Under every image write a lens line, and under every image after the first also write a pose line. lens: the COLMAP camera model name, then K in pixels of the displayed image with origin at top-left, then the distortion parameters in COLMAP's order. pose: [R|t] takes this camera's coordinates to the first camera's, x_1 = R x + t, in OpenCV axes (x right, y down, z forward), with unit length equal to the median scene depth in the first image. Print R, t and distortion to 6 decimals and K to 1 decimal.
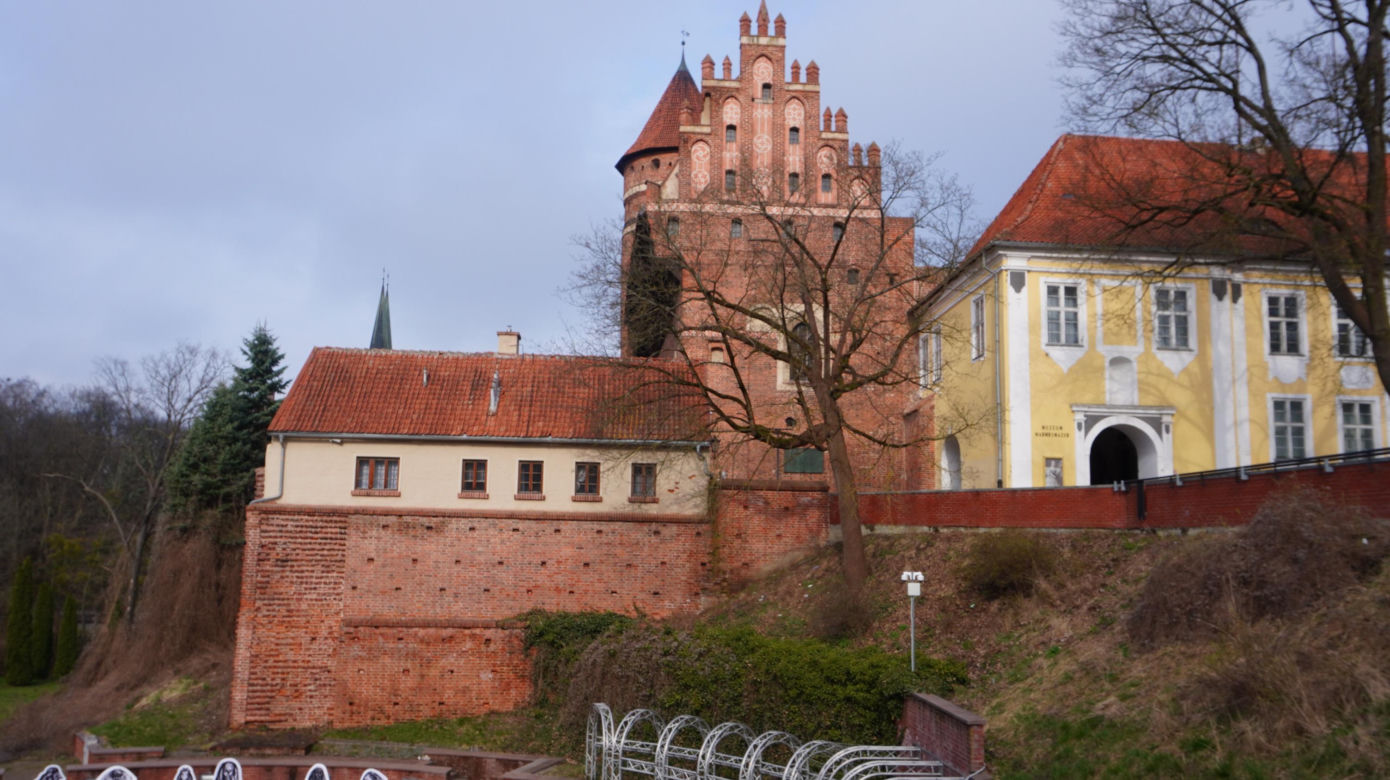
lens RADIAL K [[1131.5, 0, 682.7], [0, 1131.5, 387.3], [0, 0, 1]] dist [-0.007775, 0.011663]
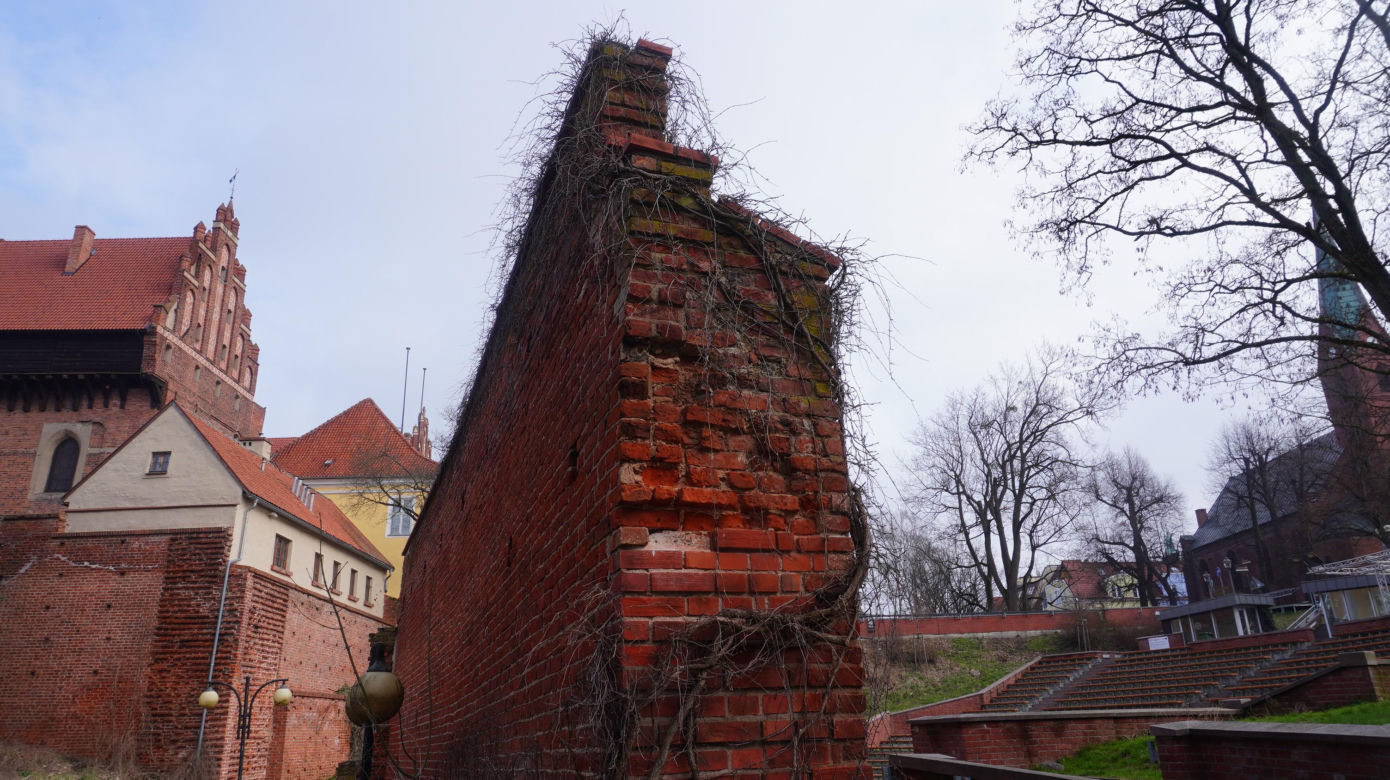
lens RADIAL K [[929.6, 0, 690.7], [0, 929.6, 389.9], [0, 0, 1]] dist [-0.045928, 0.029069]
pose [[0.081363, 0.326433, 0.941712, -1.142707], [-0.113990, 0.941692, -0.316578, 0.168501], [-0.990145, -0.081588, 0.113829, 0.545238]]
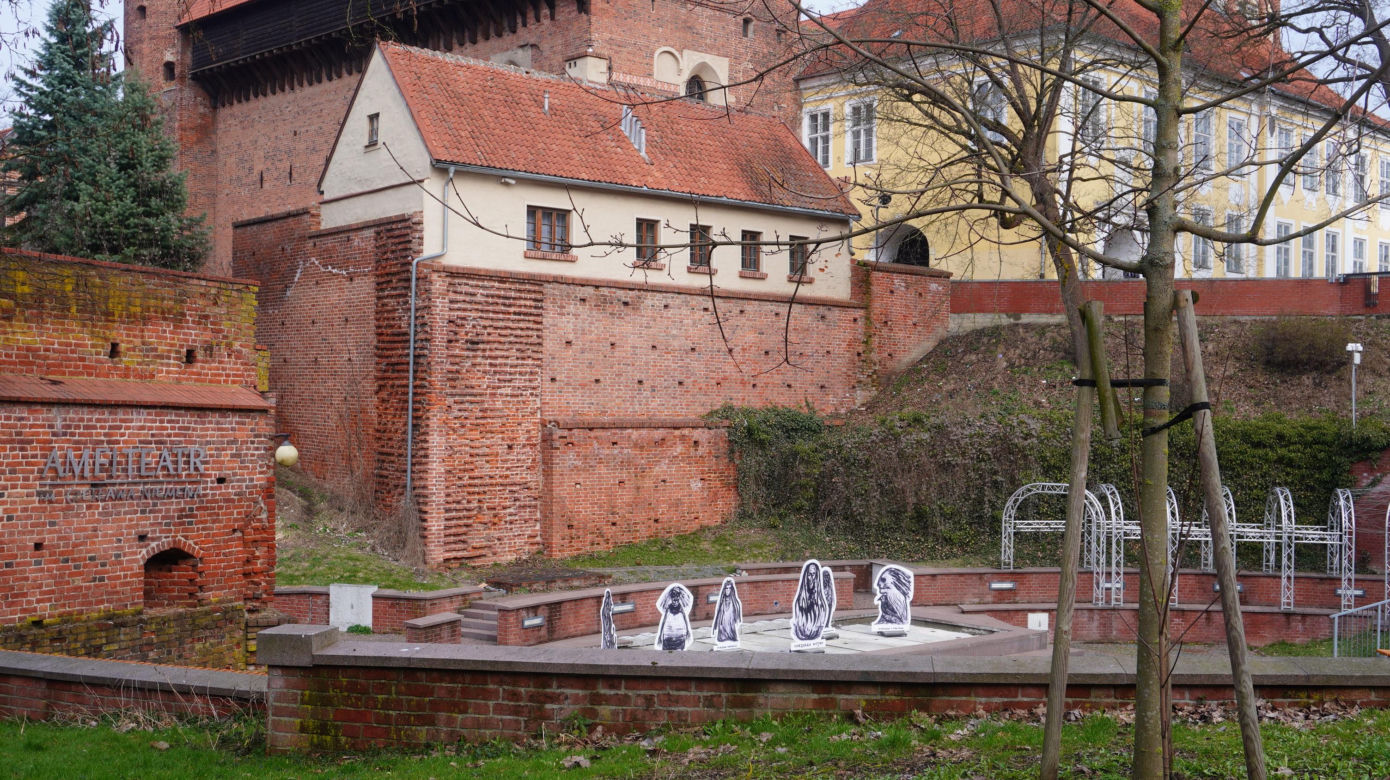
lens RADIAL K [[1592.2, 0, 695.0], [0, 1592.2, 390.0], [0, 0, 1]] dist [-0.012729, -0.004539]
pose [[0.781128, -0.004227, 0.624357, -0.876309], [-0.081516, 0.990728, 0.108691, 0.060602], [-0.619027, -0.135797, 0.773541, 0.116158]]
